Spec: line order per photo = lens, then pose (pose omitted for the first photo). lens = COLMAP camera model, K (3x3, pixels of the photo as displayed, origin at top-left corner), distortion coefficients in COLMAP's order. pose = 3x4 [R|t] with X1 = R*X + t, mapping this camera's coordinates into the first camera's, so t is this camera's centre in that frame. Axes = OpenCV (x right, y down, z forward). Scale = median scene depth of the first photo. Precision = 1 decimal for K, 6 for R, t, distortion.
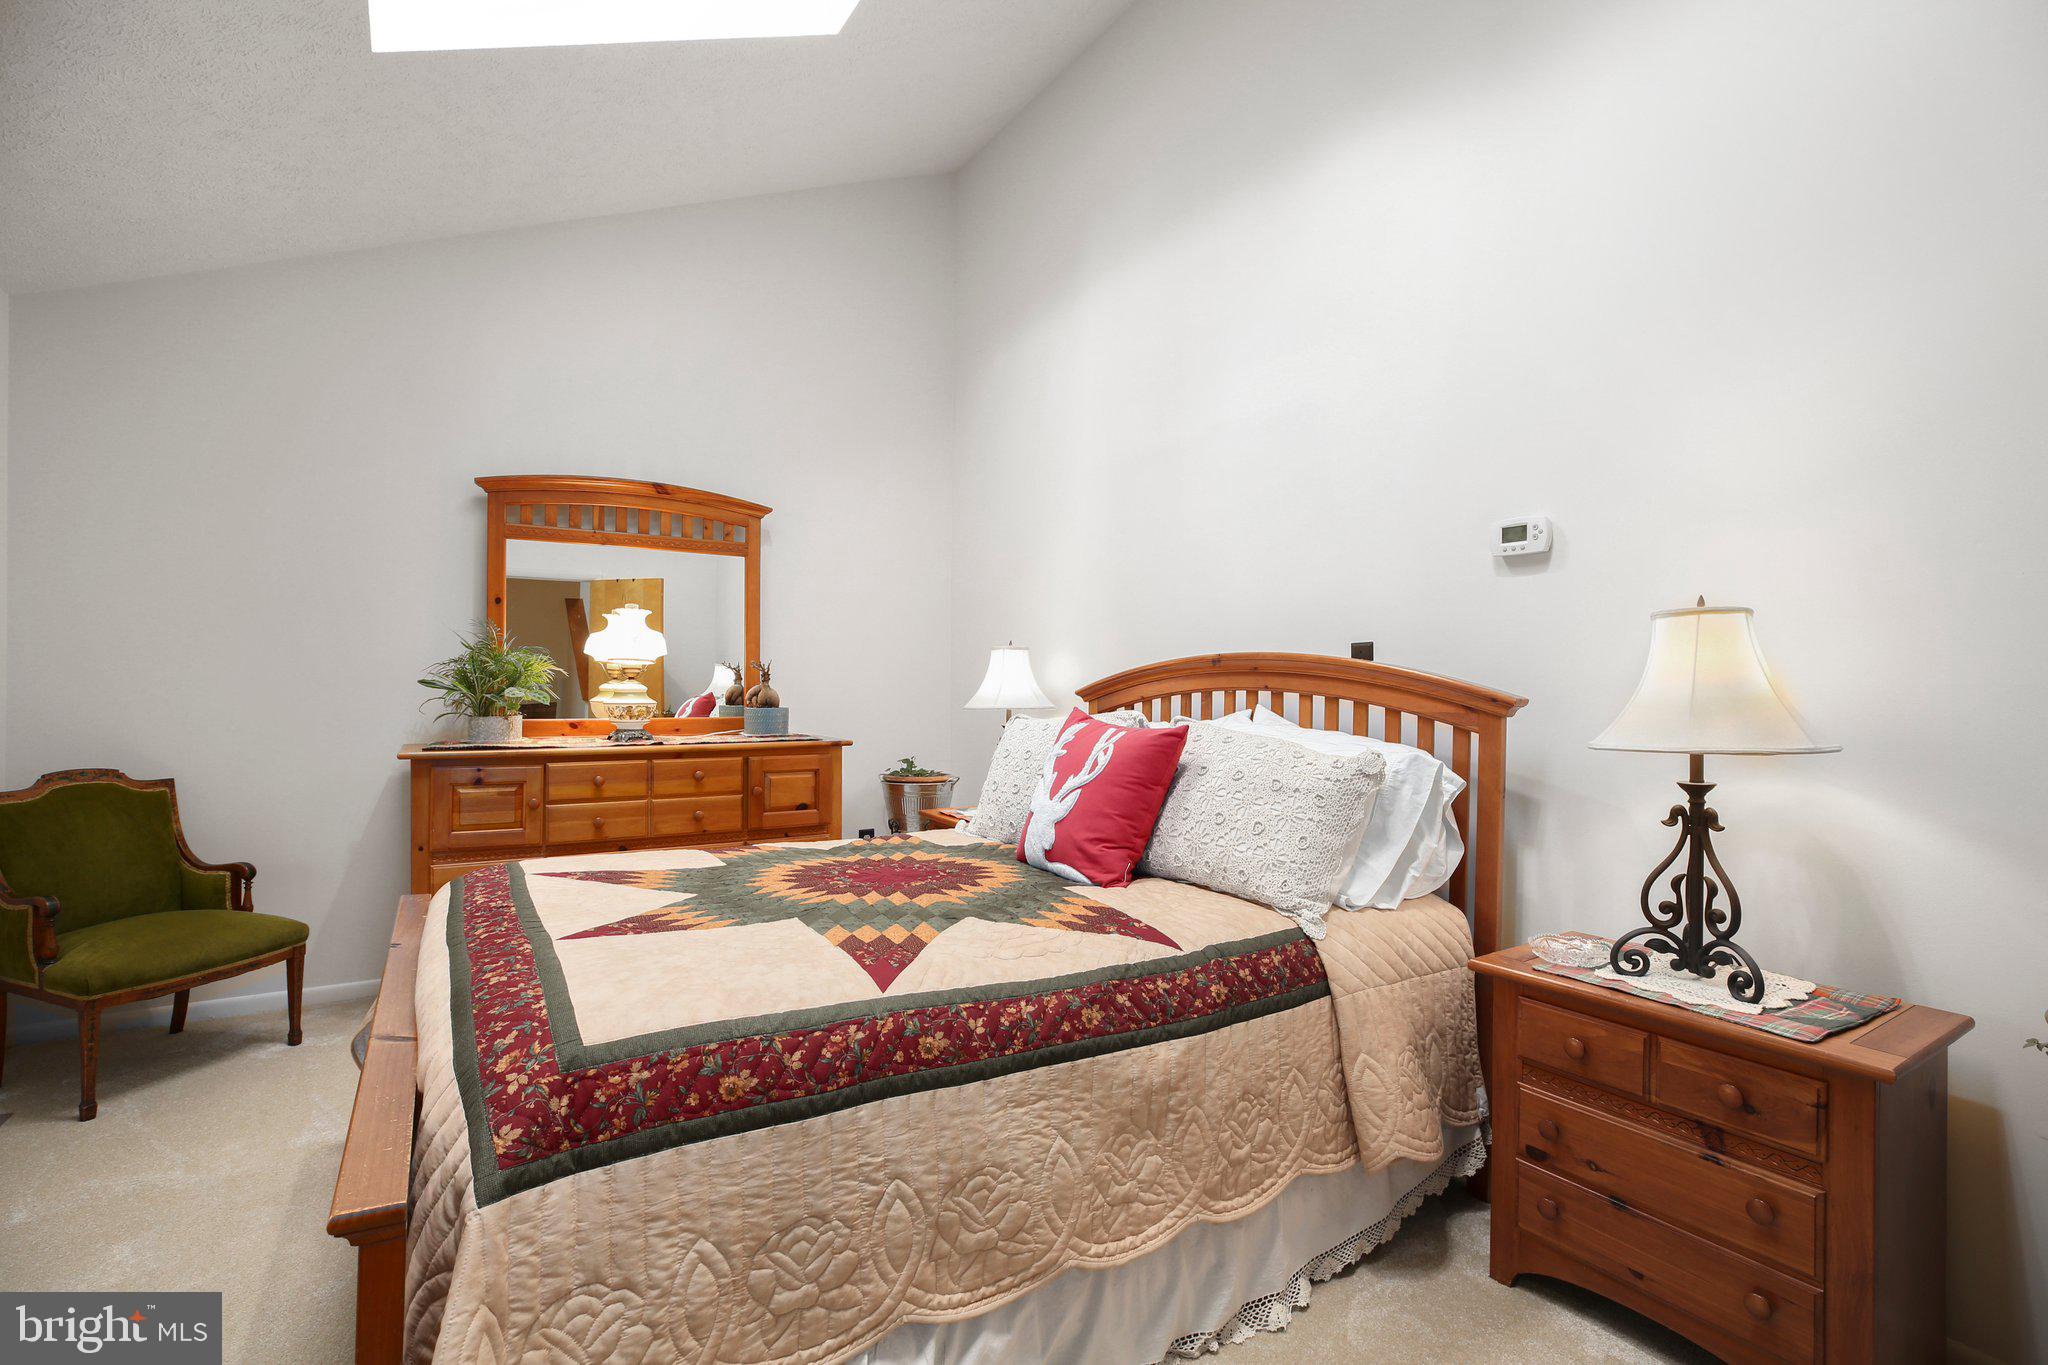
lens RADIAL K [[938.4, 0, 1037.2], [0, 938.4, 676.7], [0, 0, 1]] dist [-0.031901, 0.006261]
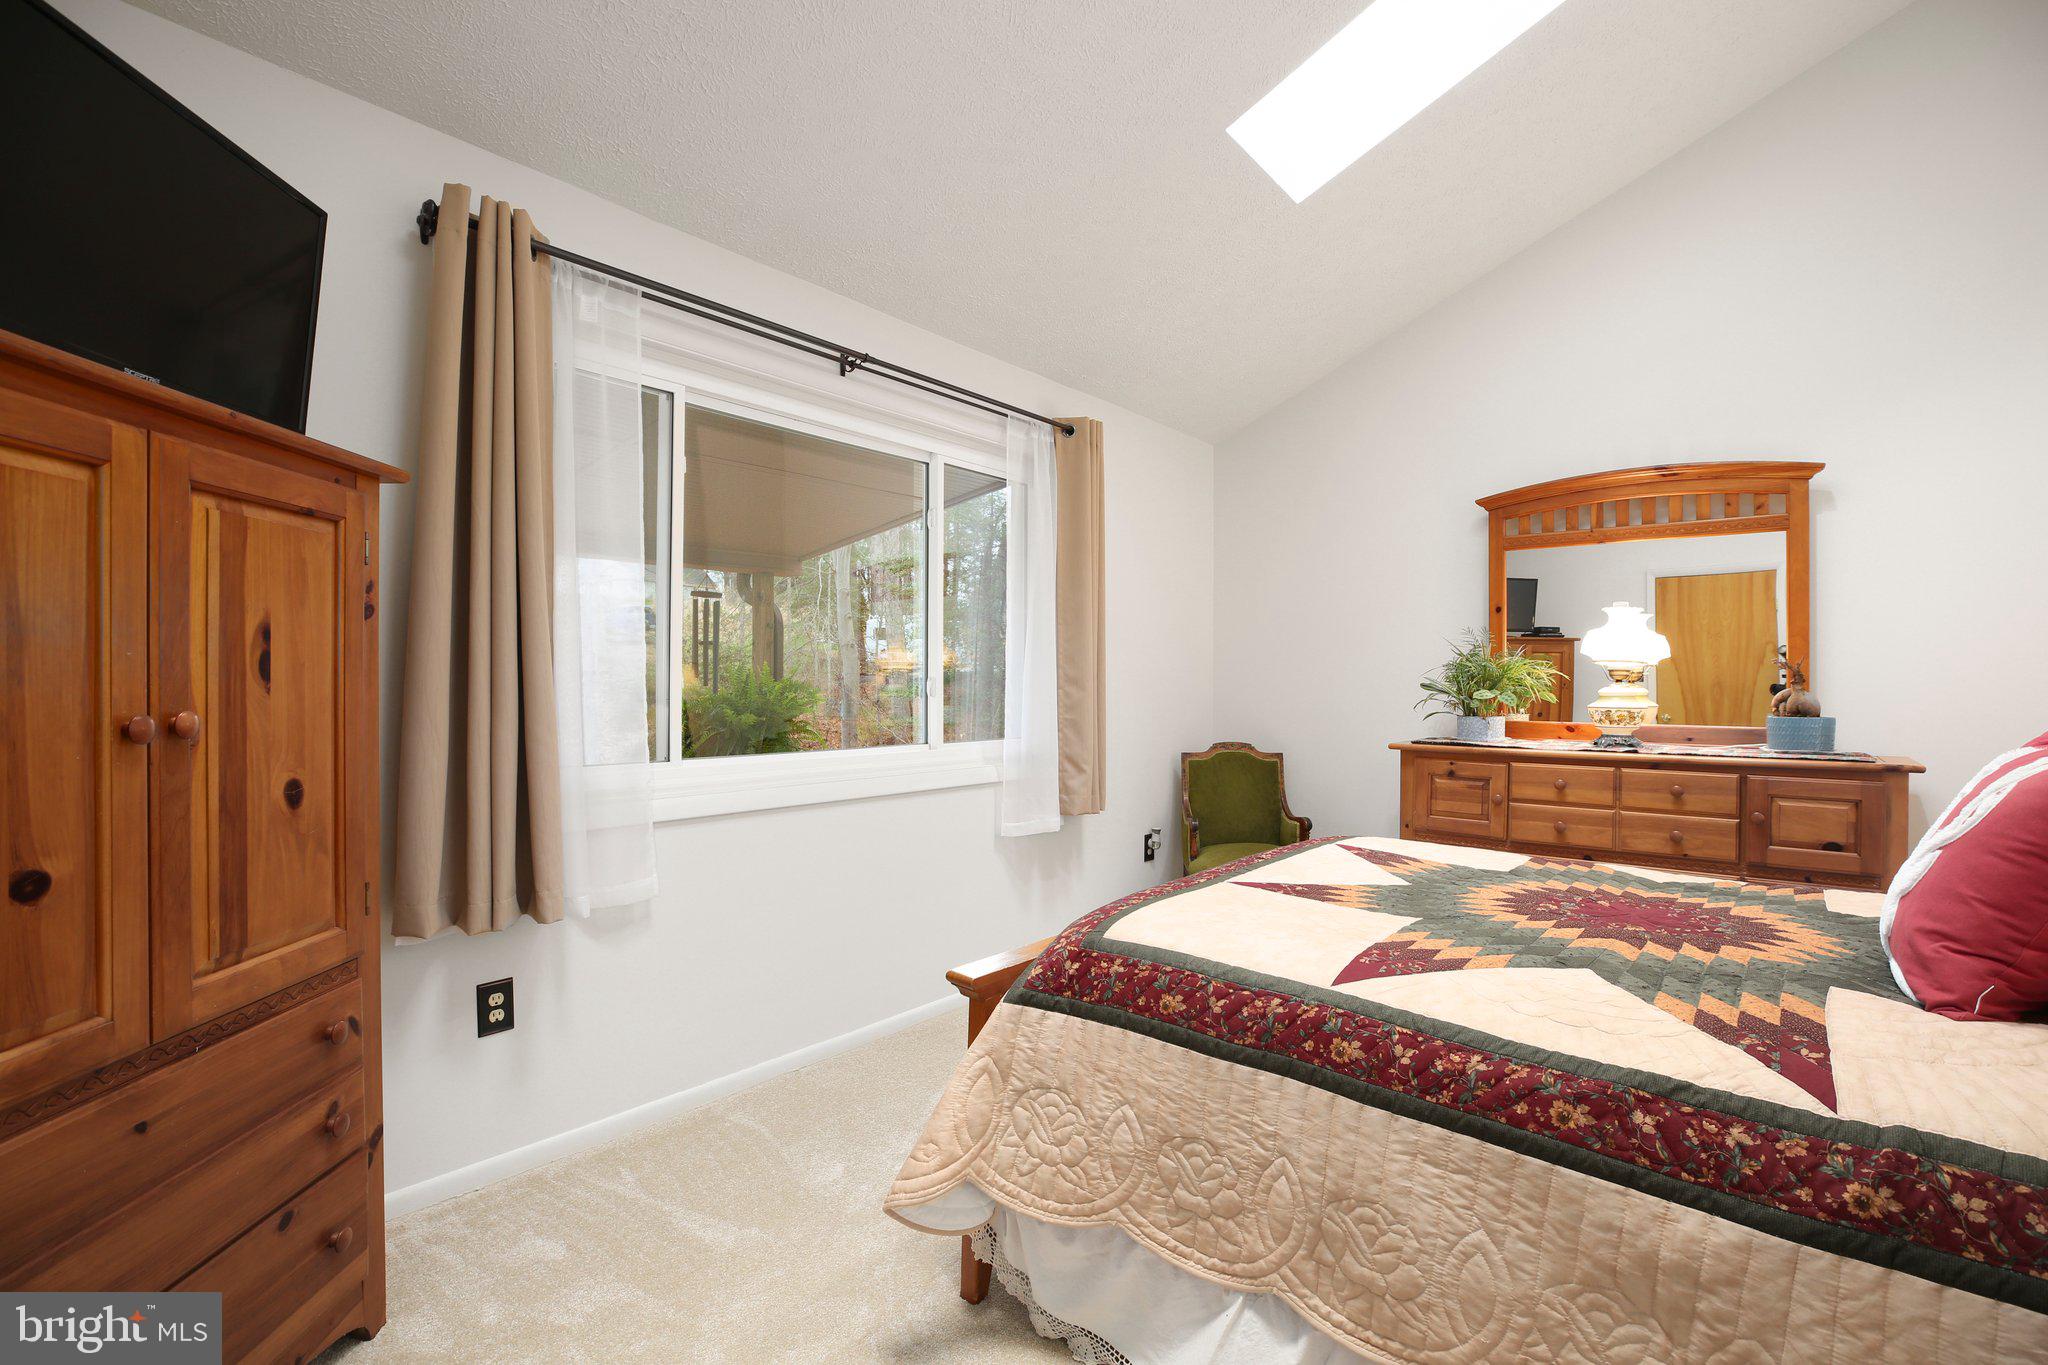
lens RADIAL K [[938.4, 0, 1039.7], [0, 938.4, 683.1], [0, 0, 1]] dist [-0.031901, 0.006261]
pose [[0.308814, -0.005909, -0.951104, 0.605459], [0.003223, 0.999981, -0.005166, 0.014780], [0.951117, -0.001470, 0.308827, 0.341468]]
